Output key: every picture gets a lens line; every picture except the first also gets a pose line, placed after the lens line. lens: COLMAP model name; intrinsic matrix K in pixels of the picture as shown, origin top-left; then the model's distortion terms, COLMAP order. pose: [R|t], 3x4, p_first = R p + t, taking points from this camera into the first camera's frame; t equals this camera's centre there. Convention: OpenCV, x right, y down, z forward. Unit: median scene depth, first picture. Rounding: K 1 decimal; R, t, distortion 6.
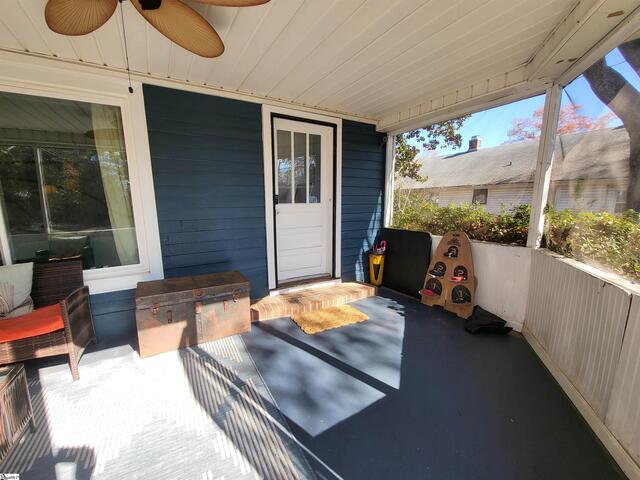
lens RADIAL K [[262.9, 0, 322.8], [0, 262.9, 244.0], [0, 0, 1]] dist [-0.001545, -0.000276]
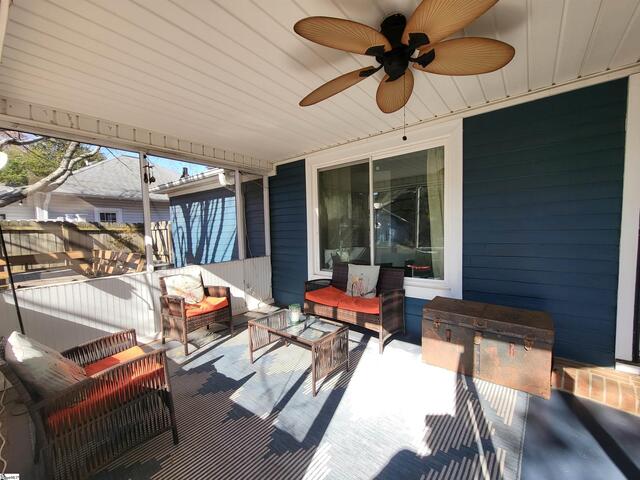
lens RADIAL K [[262.9, 0, 322.8], [0, 262.9, 244.0], [0, 0, 1]] dist [-0.001545, -0.000276]
pose [[0.355707, 0.052227, -0.933137, 0.173520], [-0.128767, 0.991654, 0.006417, -0.020532], [0.925684, 0.117875, 0.359464, 0.125591]]
